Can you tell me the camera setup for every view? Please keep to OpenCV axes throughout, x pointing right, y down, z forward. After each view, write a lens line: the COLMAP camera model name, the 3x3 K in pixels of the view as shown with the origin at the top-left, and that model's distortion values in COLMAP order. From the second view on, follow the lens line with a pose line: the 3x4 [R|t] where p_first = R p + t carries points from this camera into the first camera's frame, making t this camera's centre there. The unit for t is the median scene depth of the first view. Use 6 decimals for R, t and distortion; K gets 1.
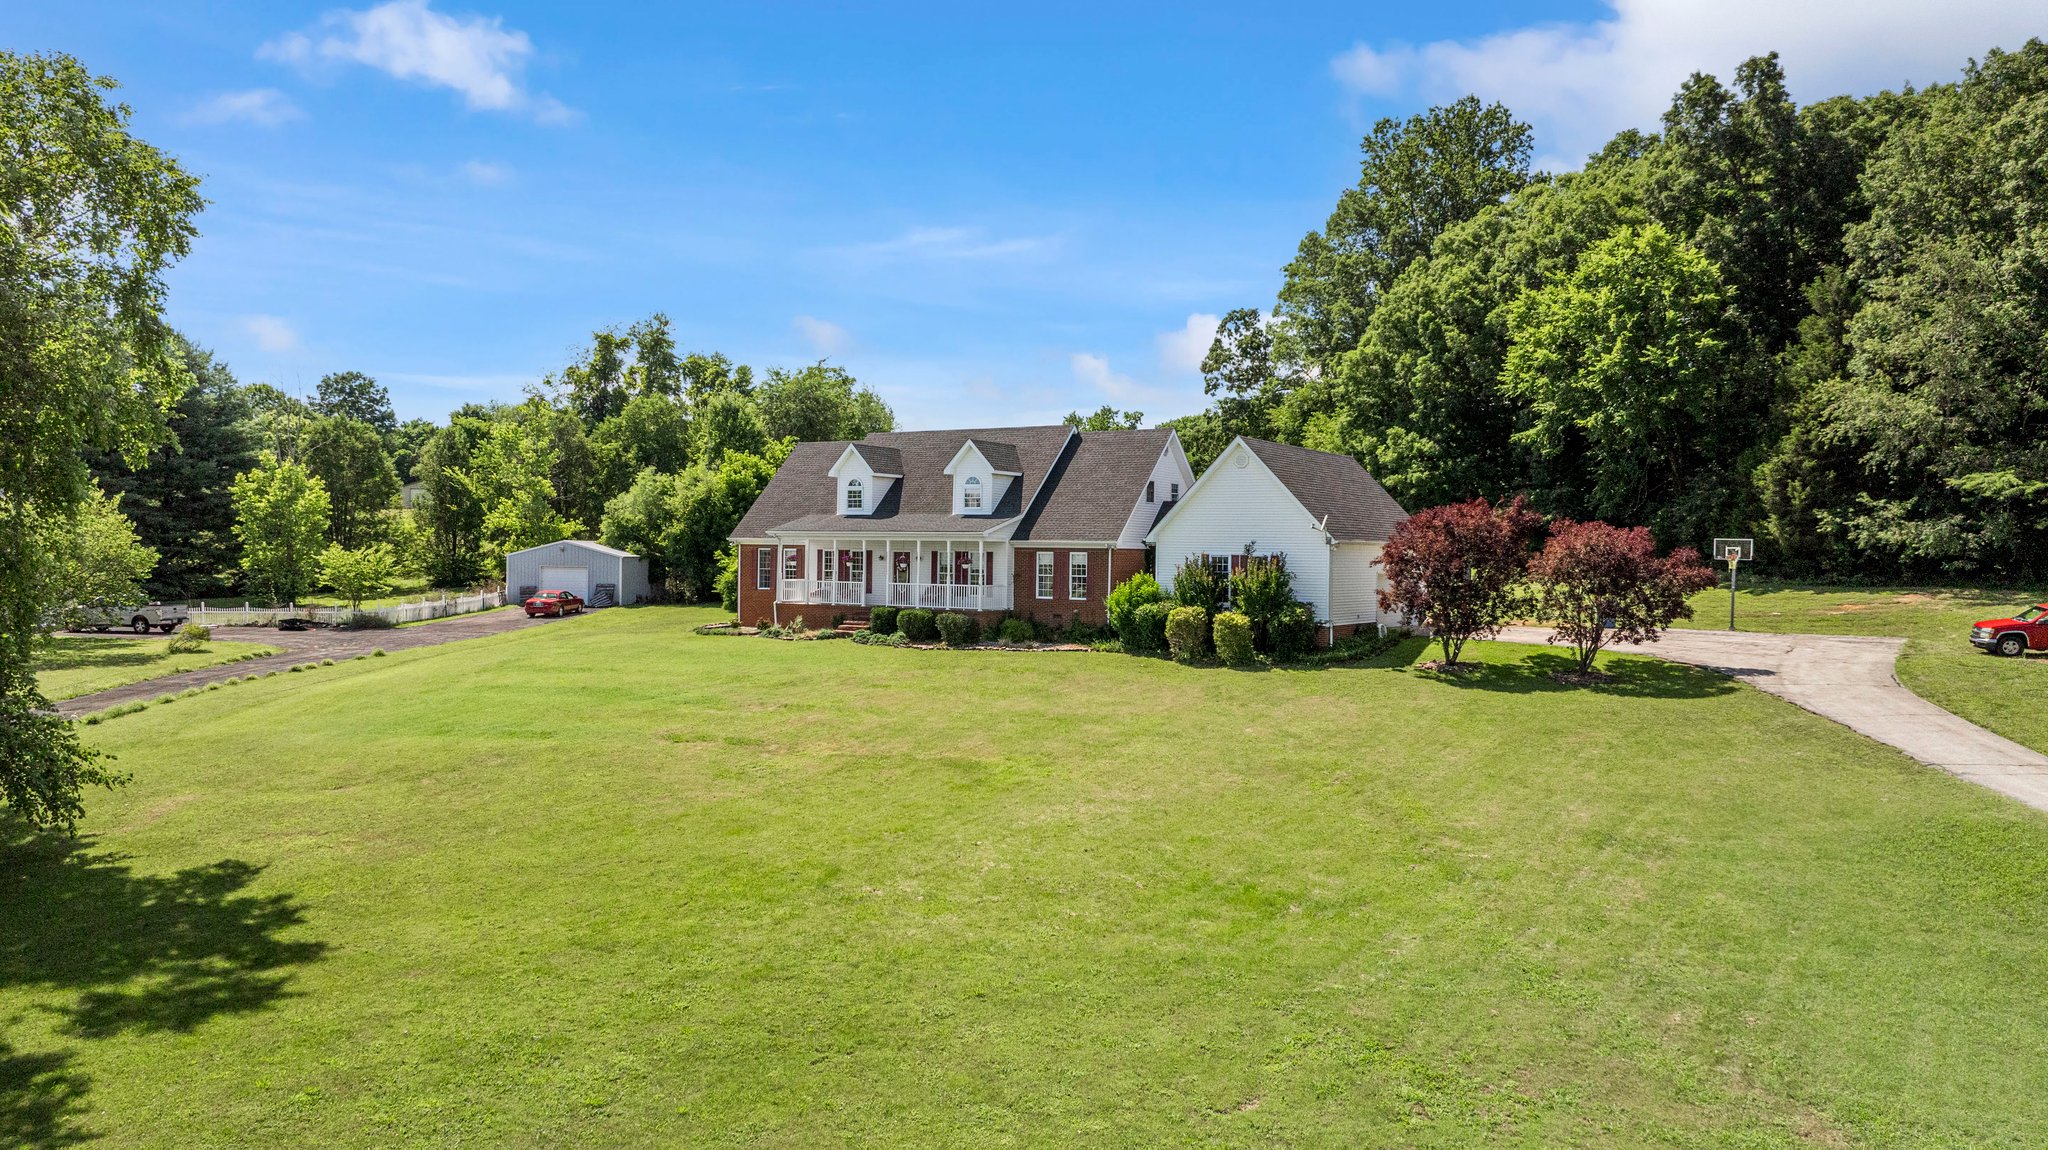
lens RADIAL K [[1440.2, 0, 1024.0], [0, 1440.2, 575.0], [0, 0, 1]] dist [-0.001764, -0.002244]
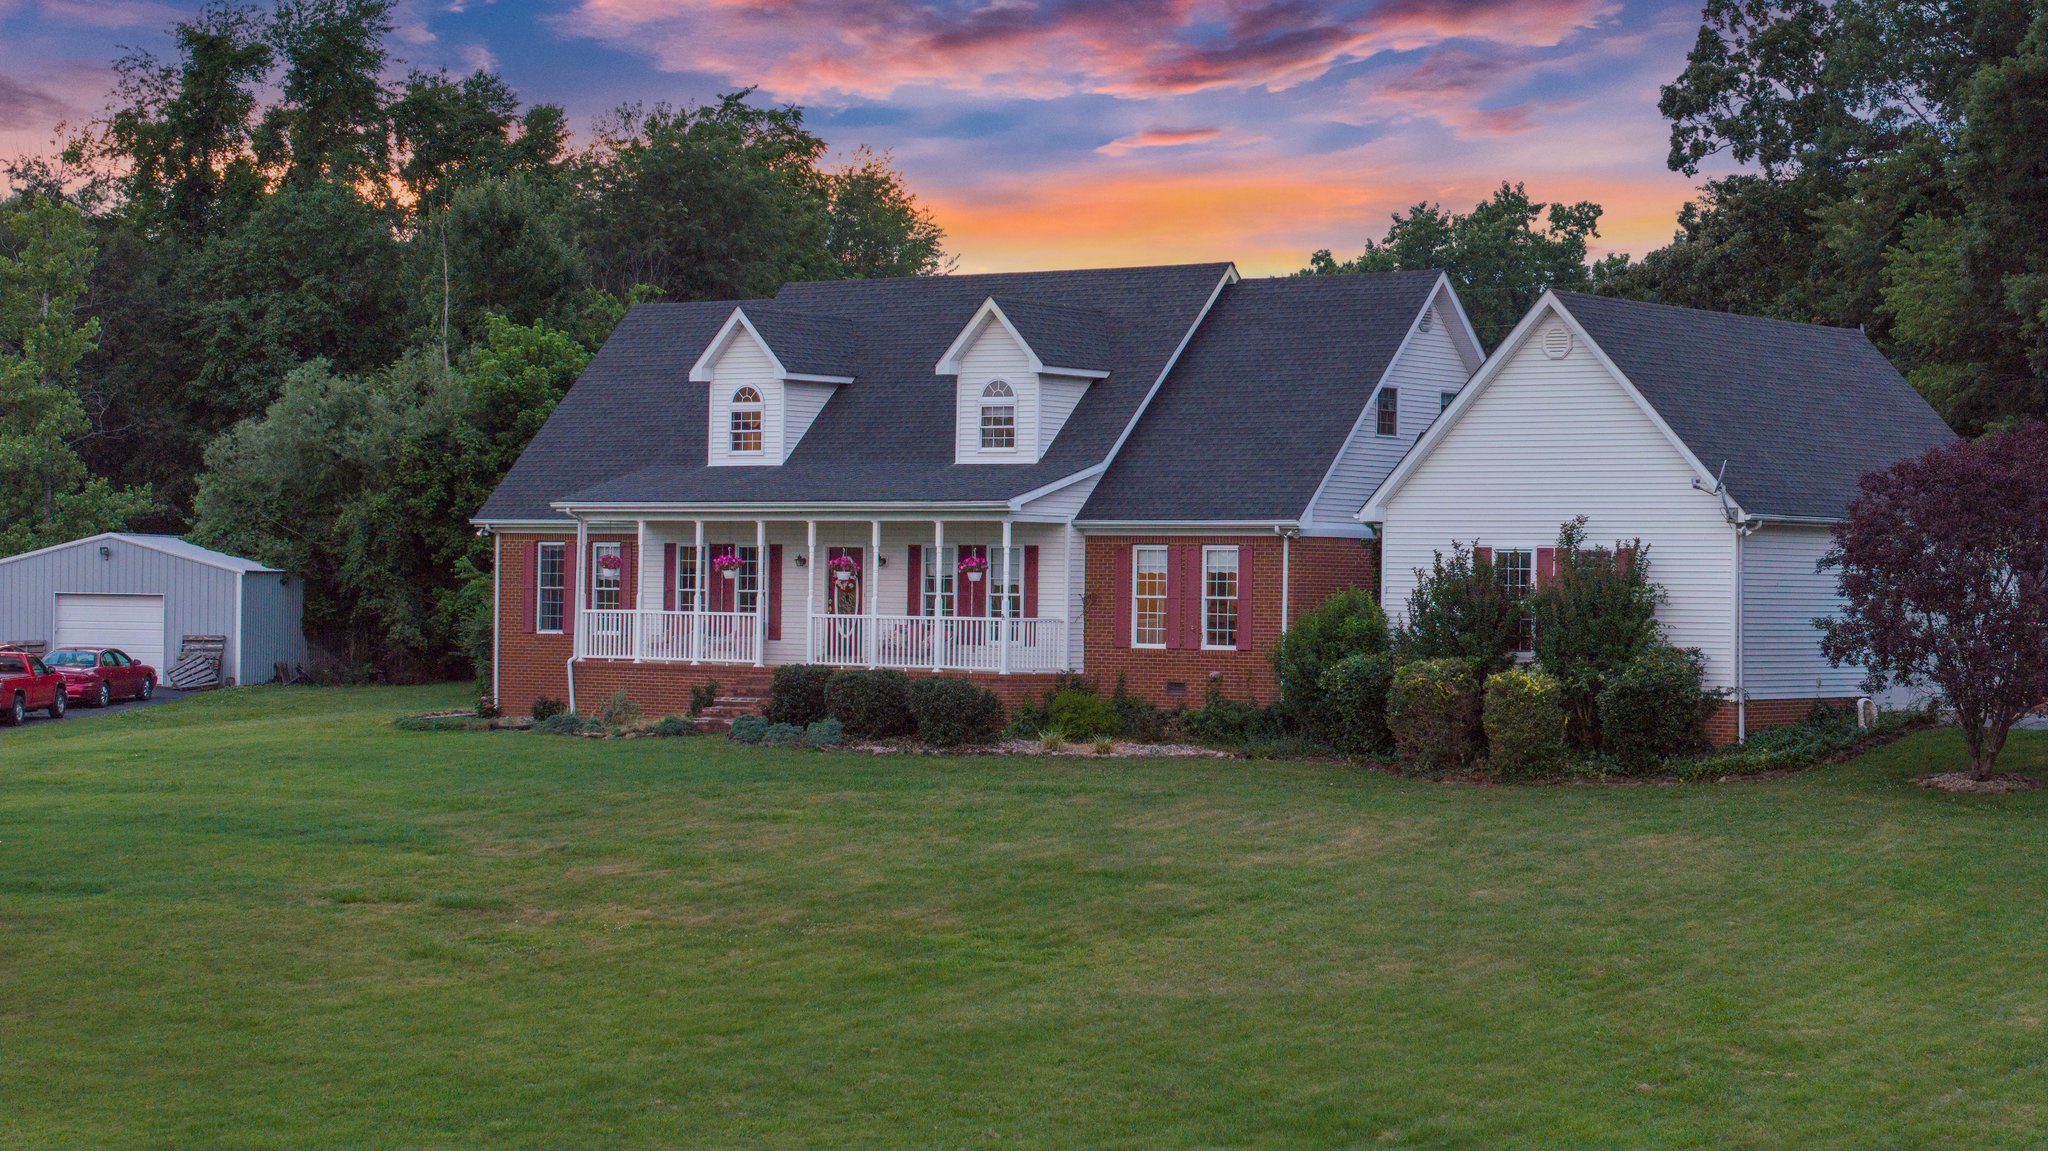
lens RADIAL K [[4101.4, 0, 1024.0], [0, 4101.4, 575.5], [0, 0, 1]] dist [-0.106585, 0.581670]
pose [[0.996446, -0.001138, -0.084221, 0.076268], [-0.000487, 0.999814, -0.019266, 0.016993], [0.084227, 0.019239, 0.996261, -0.267394]]
